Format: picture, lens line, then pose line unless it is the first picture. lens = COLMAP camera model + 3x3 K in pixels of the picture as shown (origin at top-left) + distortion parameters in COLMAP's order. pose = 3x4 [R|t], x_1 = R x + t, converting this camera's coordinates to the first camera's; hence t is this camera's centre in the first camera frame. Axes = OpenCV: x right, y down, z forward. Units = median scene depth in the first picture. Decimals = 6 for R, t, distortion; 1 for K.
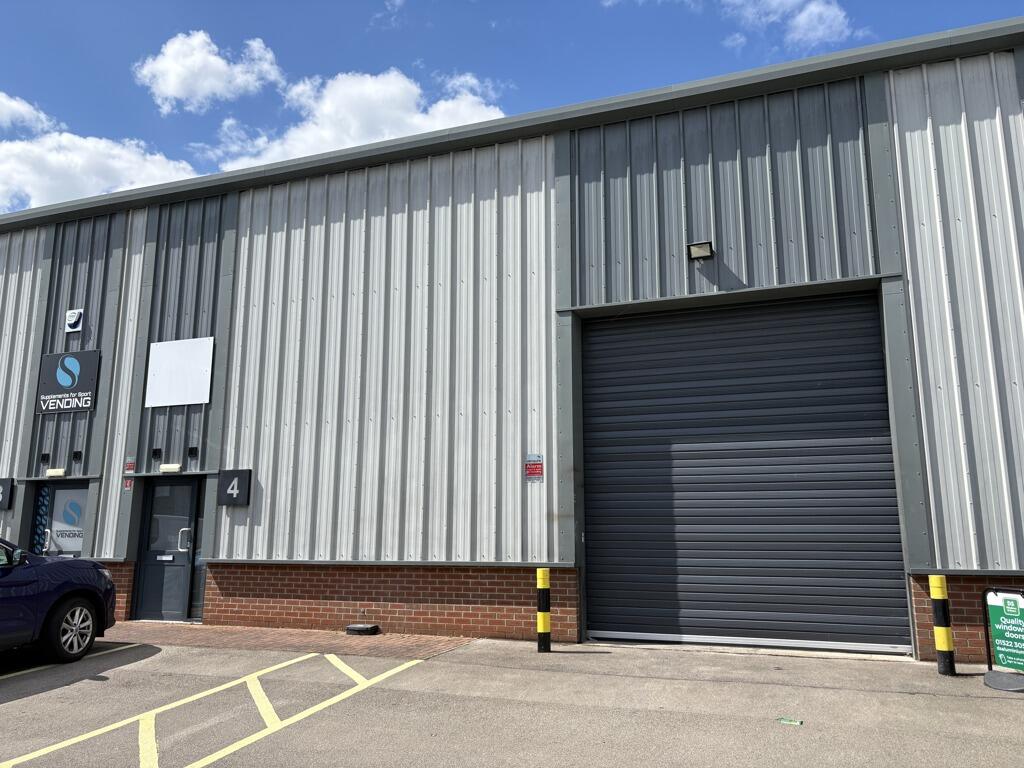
lens RADIAL K [[786.5, 0, 512.0], [0, 786.5, 384.0], [0, 0, 1]] dist [0.045716, -0.065444]
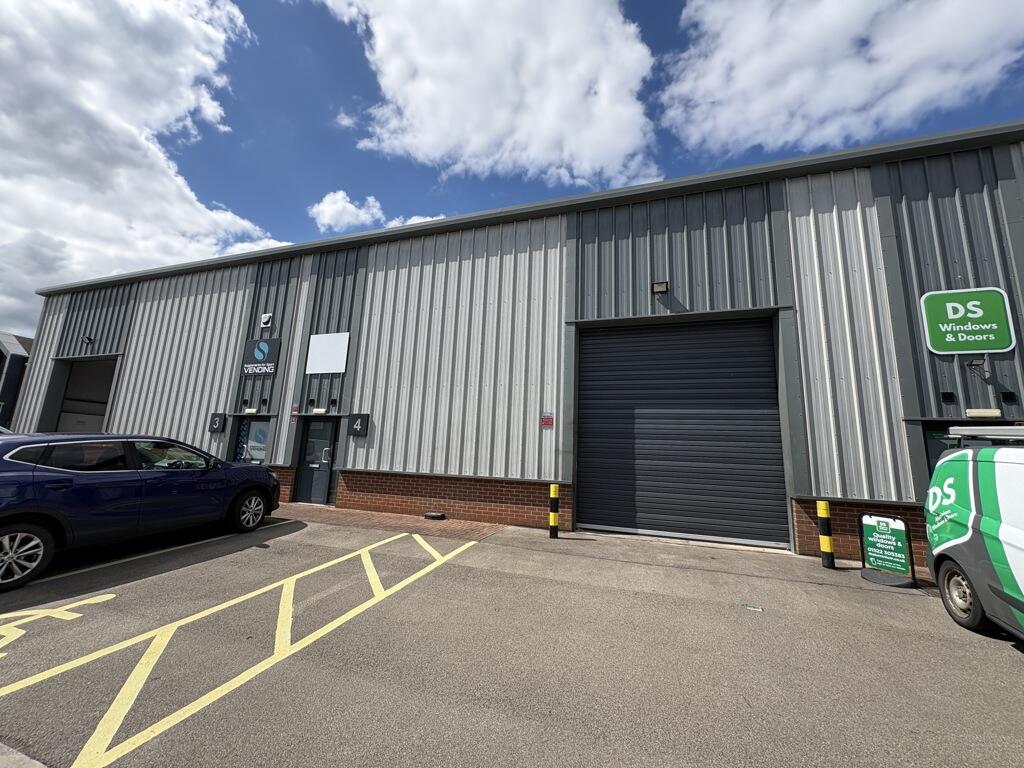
lens RADIAL K [[411.8, 0, 512.0], [0, 411.8, 384.0], [0, 0, 1]] dist [-0.000621, 0.000113]
pose [[0.998917, 0.044446, 0.013742, -0.058452], [-0.044615, 0.998929, 0.012261, 0.026461], [-0.013182, -0.012861, 0.999830, 0.172874]]
